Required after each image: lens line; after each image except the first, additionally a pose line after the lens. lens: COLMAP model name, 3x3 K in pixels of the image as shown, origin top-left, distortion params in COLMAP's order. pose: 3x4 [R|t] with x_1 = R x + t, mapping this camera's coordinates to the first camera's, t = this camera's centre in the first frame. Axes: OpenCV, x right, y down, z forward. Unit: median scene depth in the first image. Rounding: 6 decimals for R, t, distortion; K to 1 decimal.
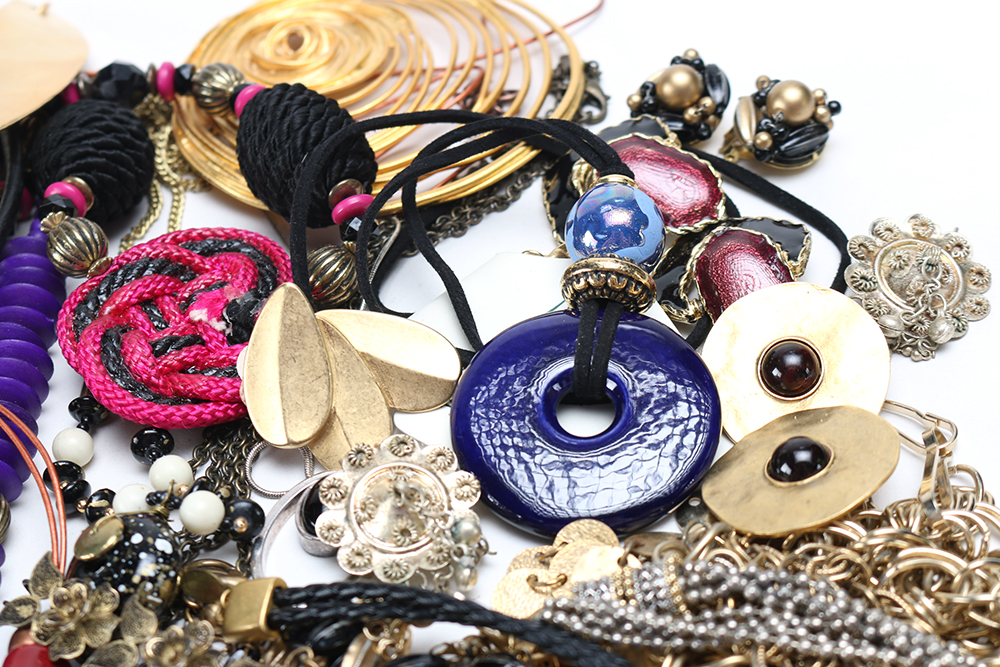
lens RADIAL K [[1863.9, 0, 506.0], [0, 1863.9, 329.5], [0, 0, 1]] dist [-0.021604, 0.000000]
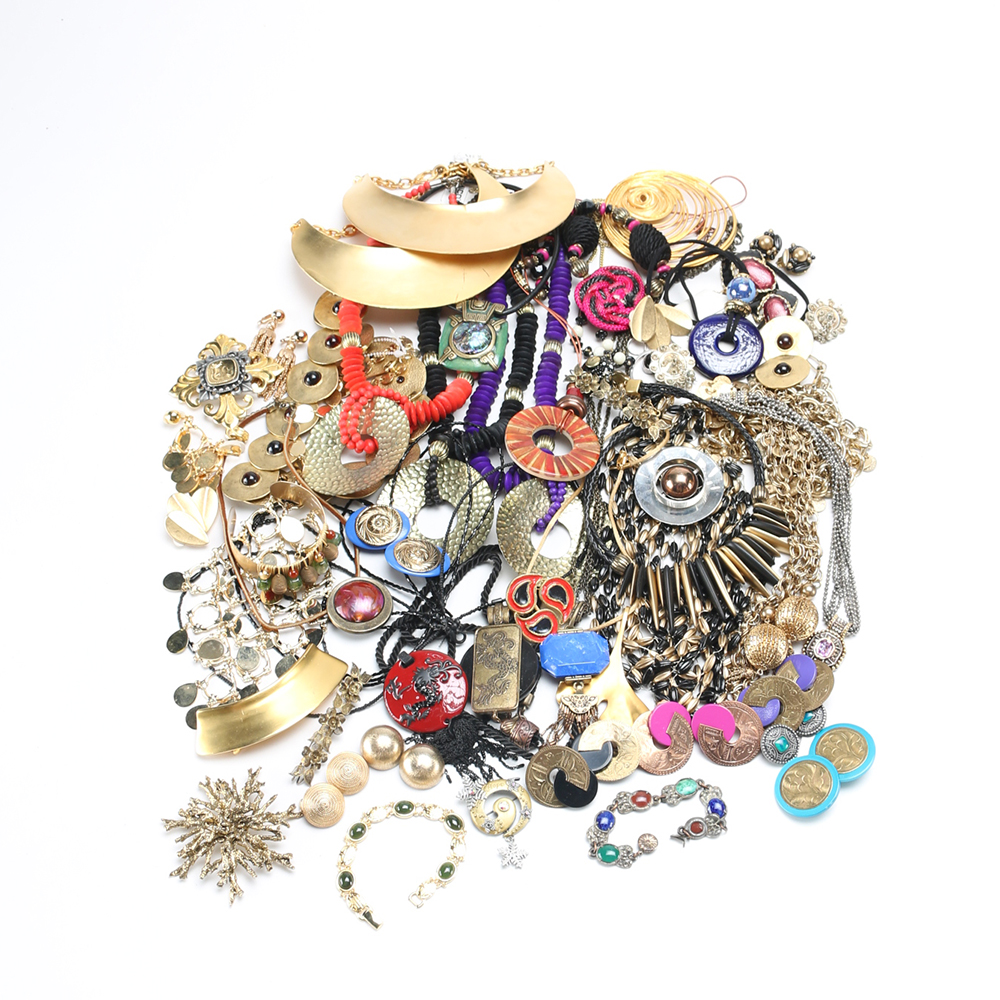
lens RADIAL K [[1676.5, 0, 525.5], [0, 1676.5, 487.1], [0, 0, 1]] dist [-0.157397, 0.000000]
pose [[0.989363, 0.144328, 0.018193, -0.344504], [-0.144697, 0.963507, 0.225204, -0.345752], [0.014974, -0.225440, 0.974142, -2.104477]]
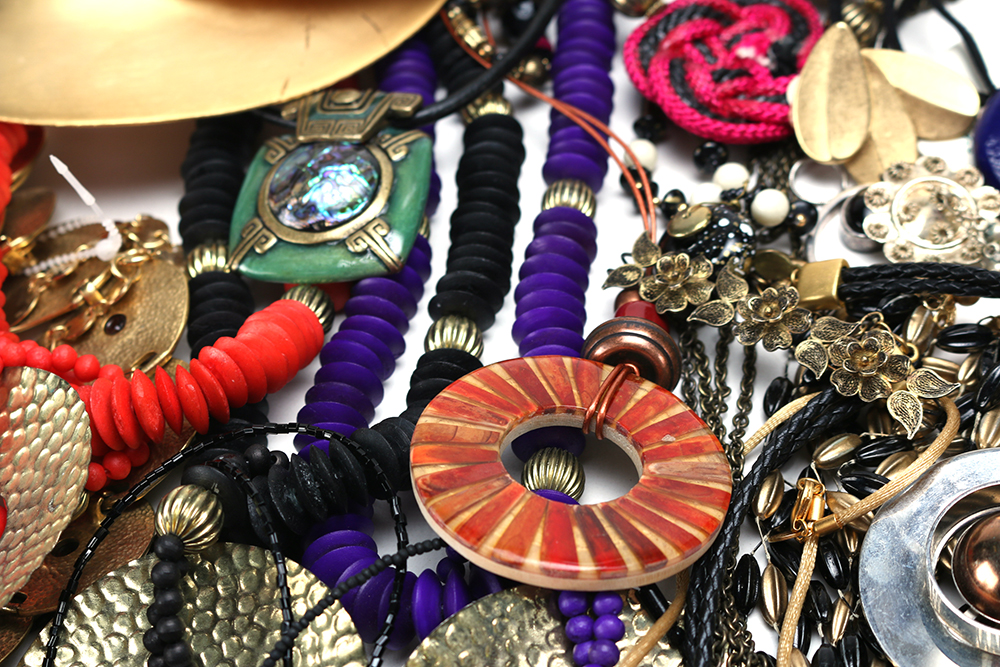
lens RADIAL K [[1863.9, 0, 501.5], [0, 1863.9, 334.0], [0, 0, 1]] dist [-0.021604, 0.000000]
pose [[0.994064, 0.062107, -0.089332, -0.208412], [-0.055629, 0.995759, 0.073272, 0.094387], [0.093504, -0.067868, 0.993303, -0.199771]]
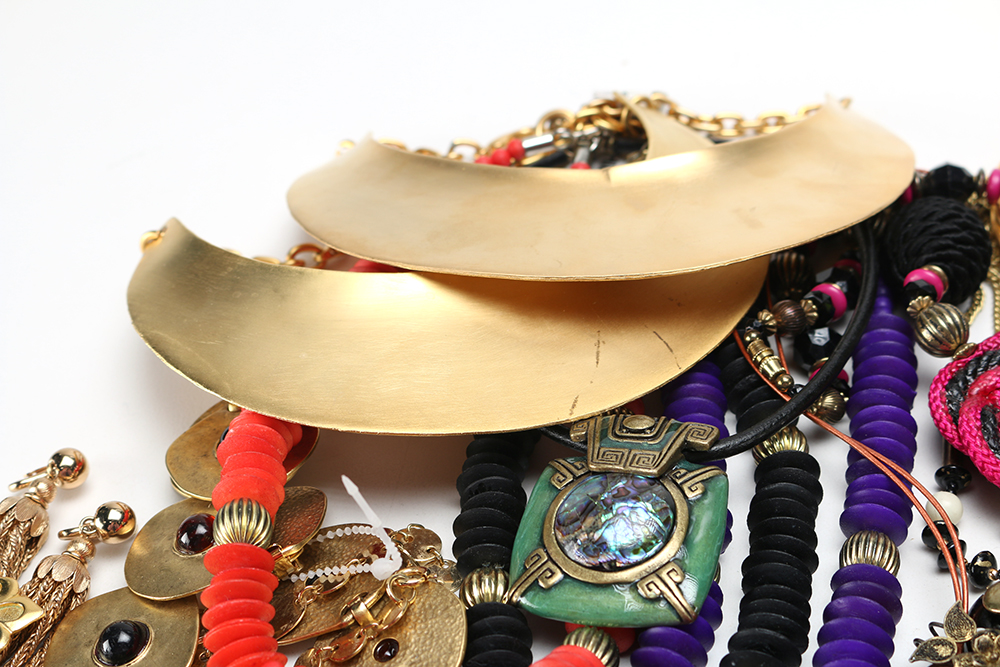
lens RADIAL K [[1863.9, 0, 496.5], [0, 1863.9, 330.0], [0, 0, 1]] dist [-0.021604, 0.000000]
pose [[0.977276, 0.126628, -0.169991, -0.321176], [-0.132015, 0.991031, -0.020727, 0.015321], [0.165842, 0.042697, 0.985228, -0.155216]]
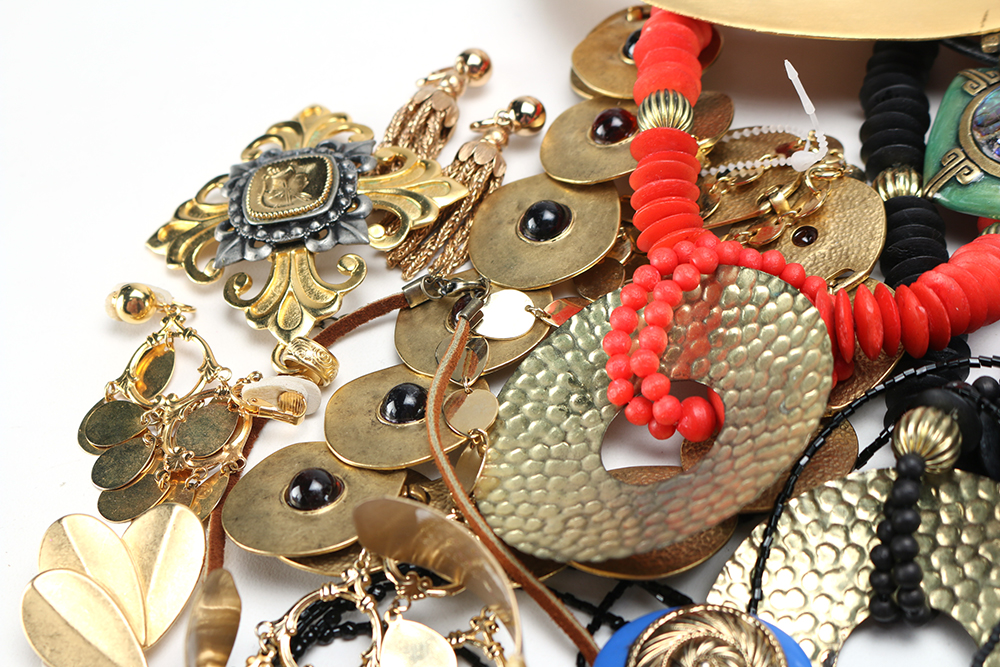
lens RADIAL K [[1863.9, 0, 496.2], [0, 1863.9, 333.1], [0, 0, 1]] dist [-0.021604, 0.000000]
pose [[0.955275, 0.199460, -0.218325, -0.462982], [-0.176916, 0.977061, 0.118541, 0.140999], [0.236961, -0.074614, 0.968650, -0.238252]]
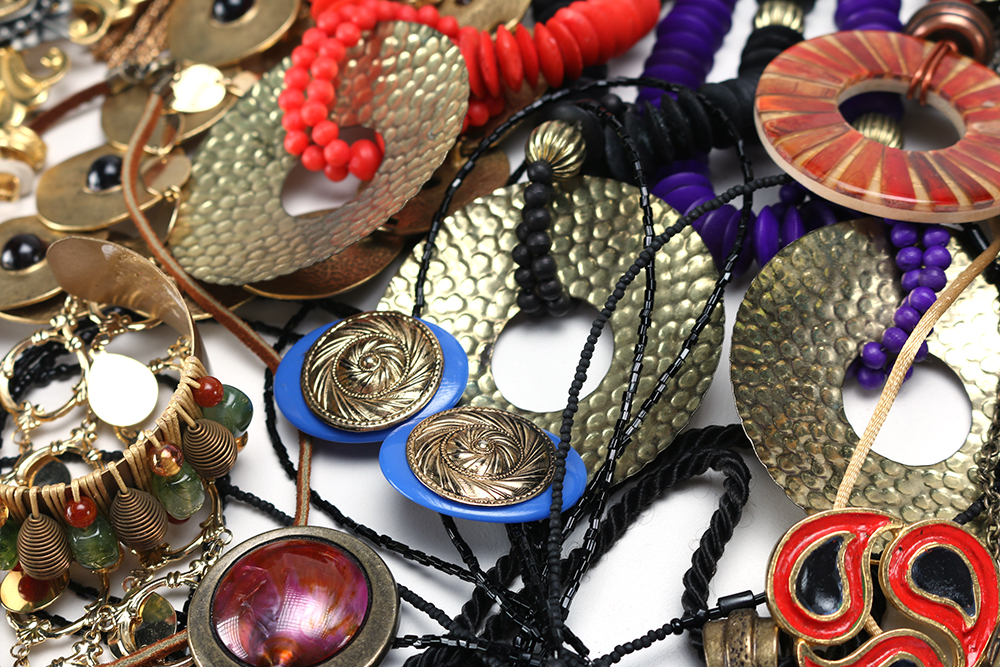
lens RADIAL K [[1863.9, 0, 500.4], [0, 1863.9, 332.6], [0, 0, 1]] dist [-0.021604, 0.000000]
pose [[0.981243, 0.123747, -0.147813, -0.308028], [-0.100269, 0.982509, 0.156914, 0.206739], [0.164646, -0.139150, 0.976488, -0.337303]]
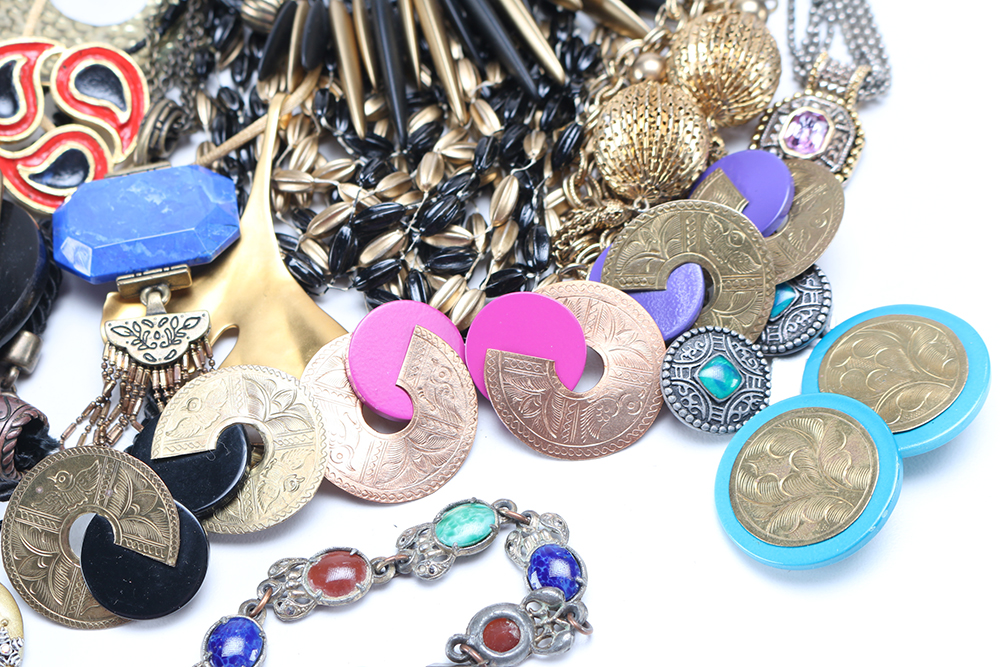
lens RADIAL K [[1863.9, 0, 501.4], [0, 1863.9, 327.0], [0, 0, 1]] dist [-0.021604, 0.000000]
pose [[0.998954, 0.028605, 0.035682, 0.004220], [-0.034770, 0.981879, 0.186293, 0.367072], [-0.029707, -0.187339, 0.981846, -0.635584]]
